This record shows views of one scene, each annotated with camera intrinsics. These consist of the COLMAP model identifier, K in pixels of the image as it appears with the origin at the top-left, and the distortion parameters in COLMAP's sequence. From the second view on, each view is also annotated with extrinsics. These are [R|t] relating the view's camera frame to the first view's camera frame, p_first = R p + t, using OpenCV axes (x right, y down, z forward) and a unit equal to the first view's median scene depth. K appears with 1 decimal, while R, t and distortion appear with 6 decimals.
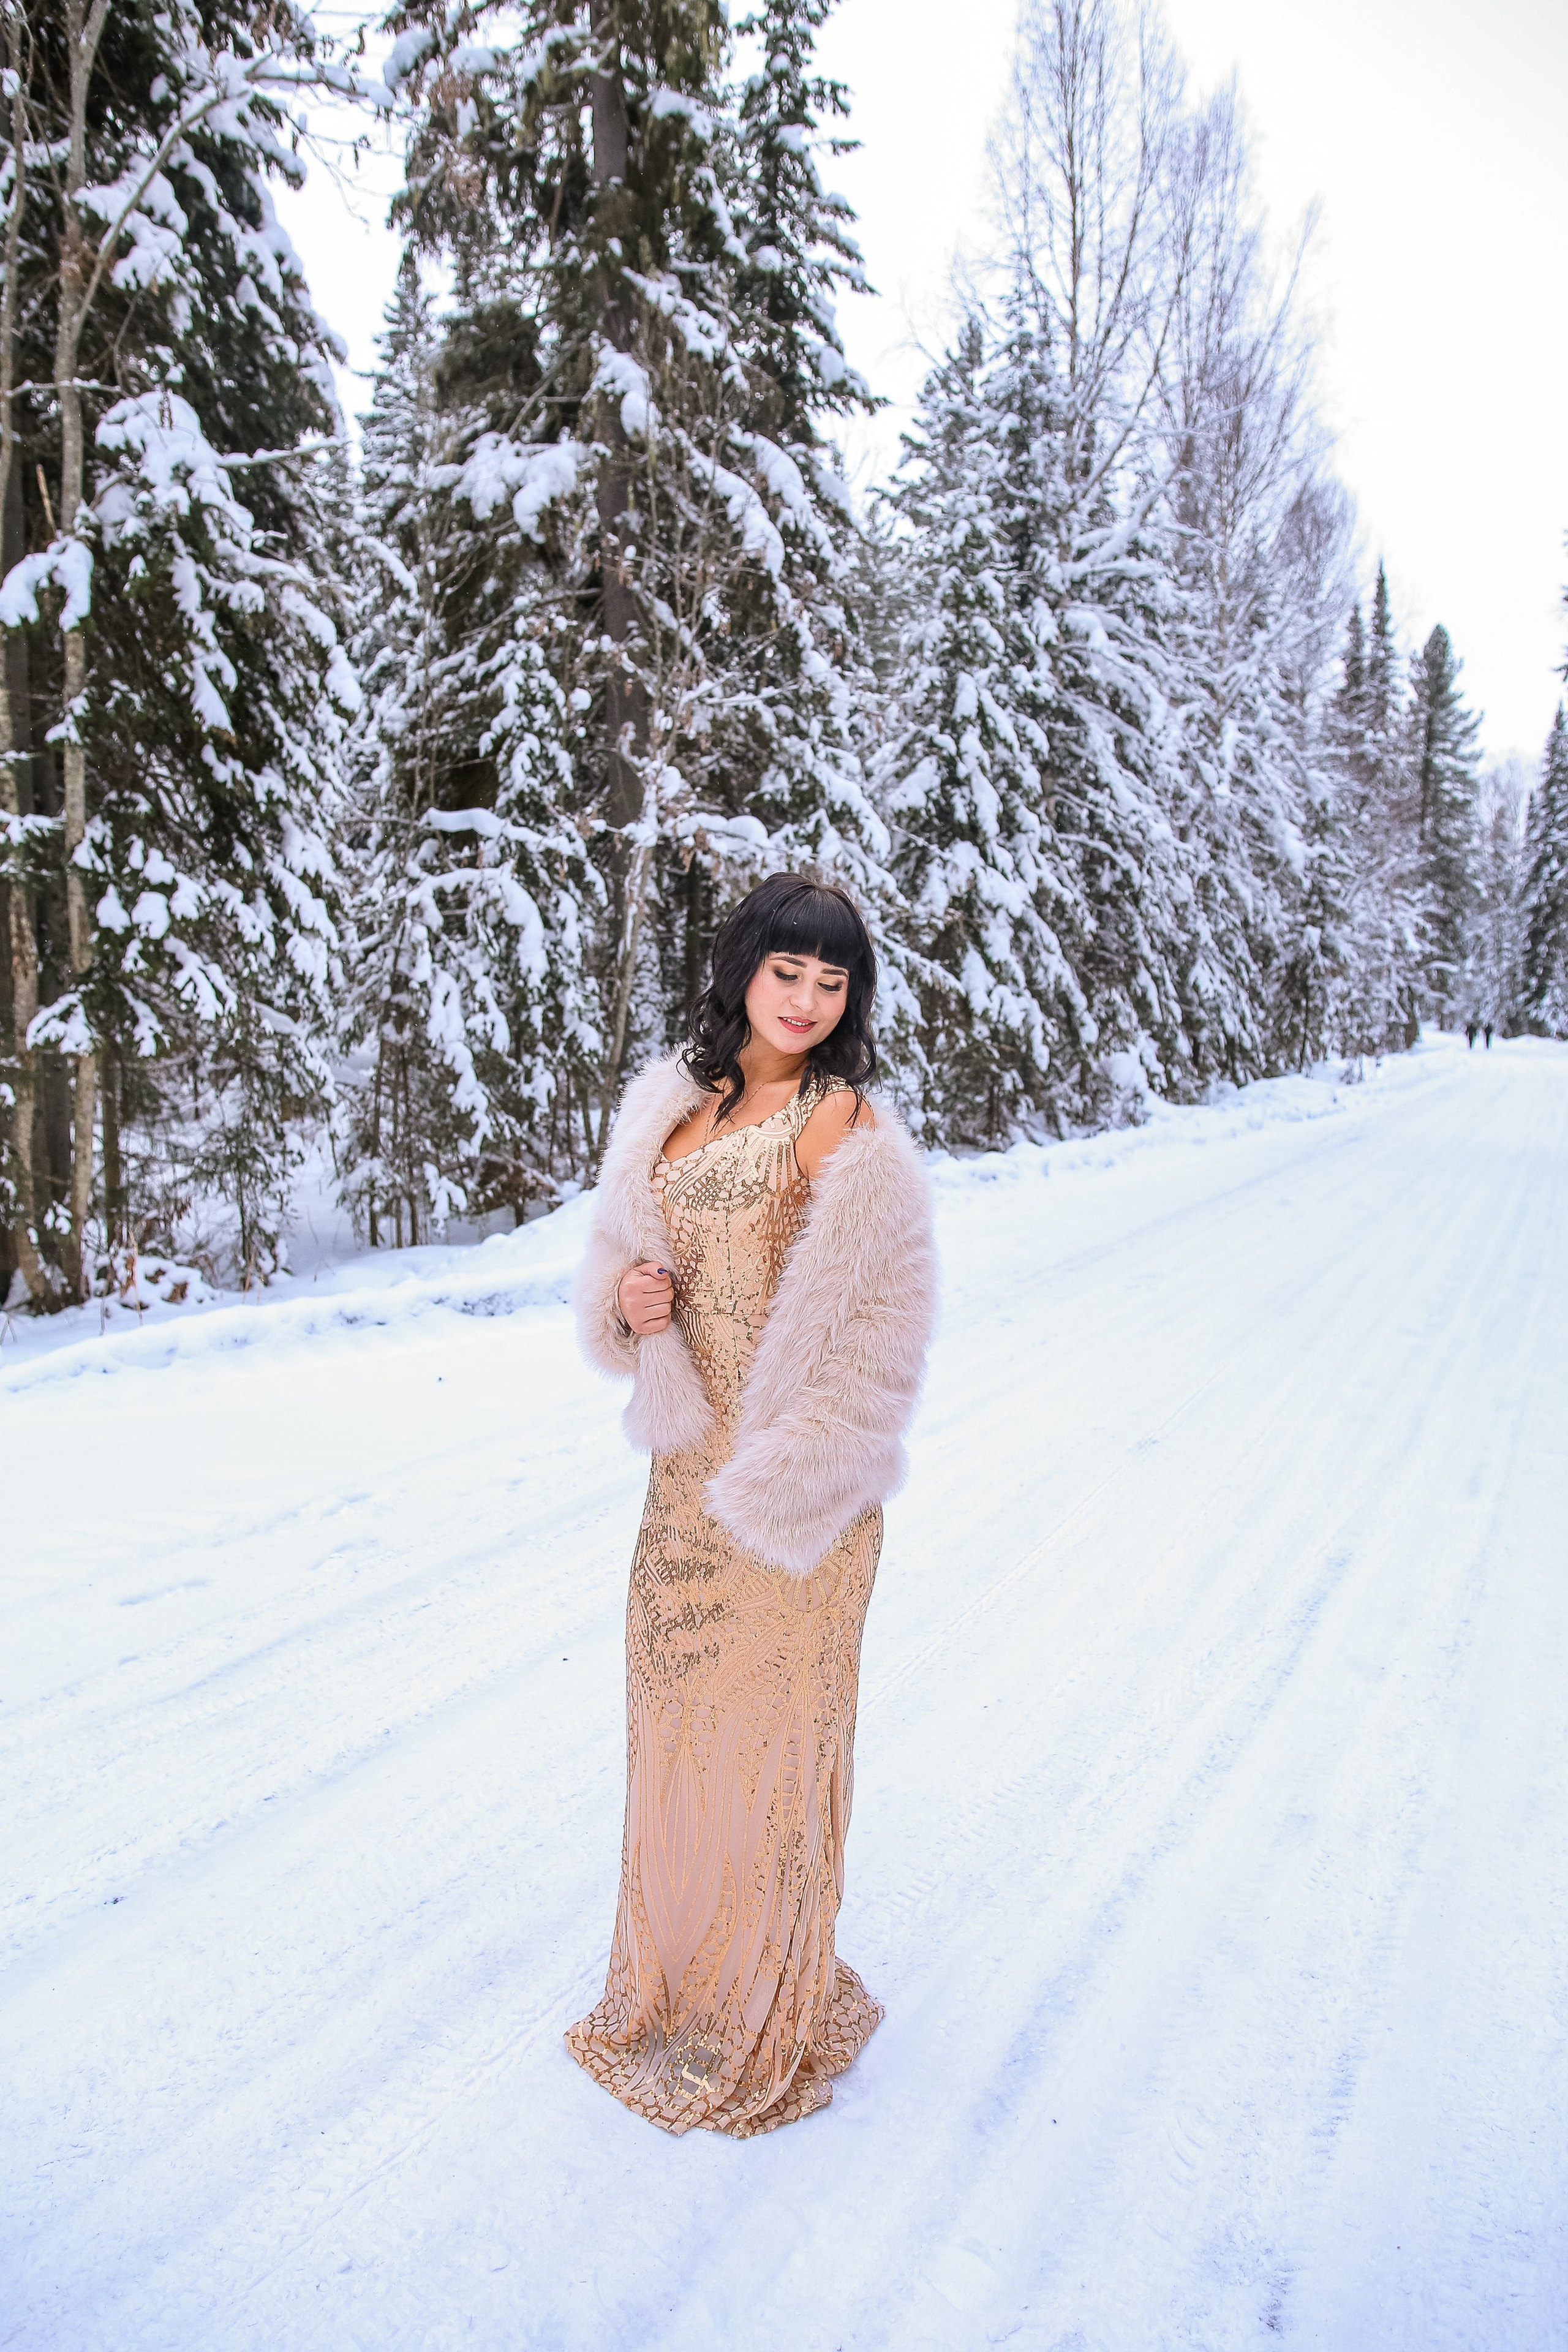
lens RADIAL K [[1674.6, 0, 784.0], [0, 1674.6, 1176.0], [0, 0, 1]] dist [-0.054324, 0.033362]
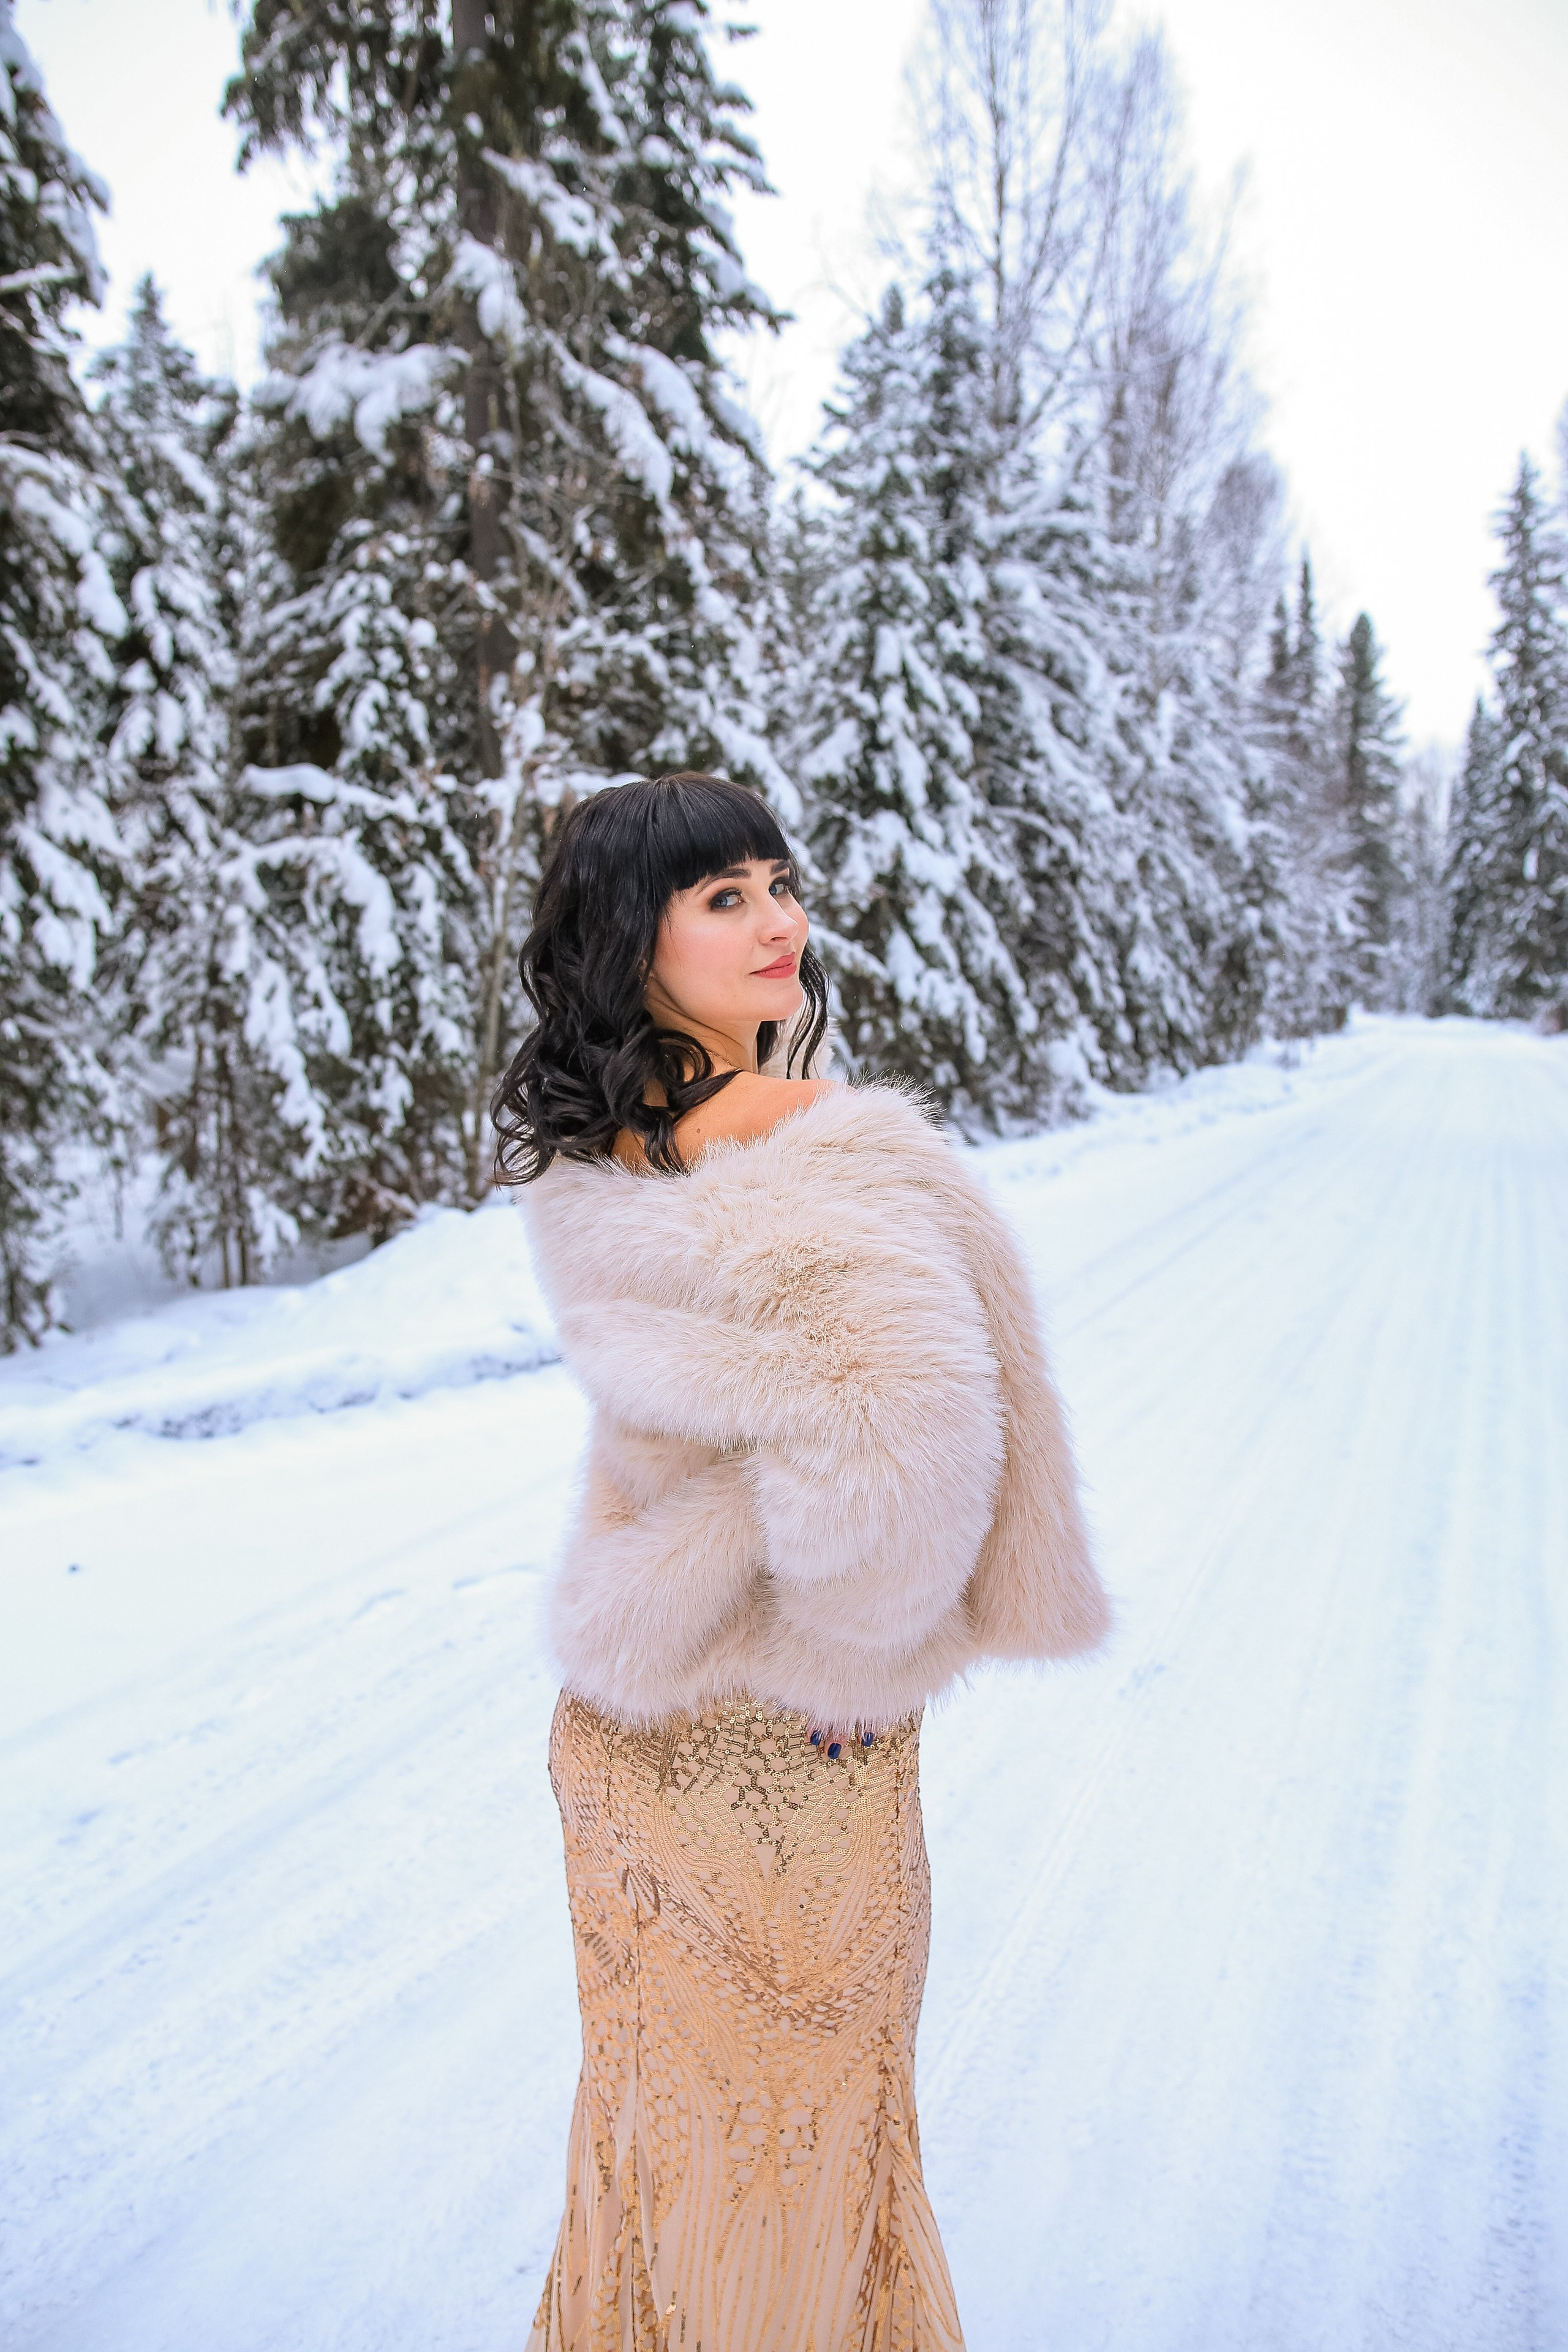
lens RADIAL K [[1632.2, 0, 786.8], [0, 1632.2, 1174.9], [0, 0, 1]] dist [-0.064084, 0.032405]
pose [[0.999243, -0.016501, 0.035237, 0.017042], [0.016227, 0.999836, 0.008036, -0.010461], [-0.035364, -0.007458, 0.999347, 0.108107]]
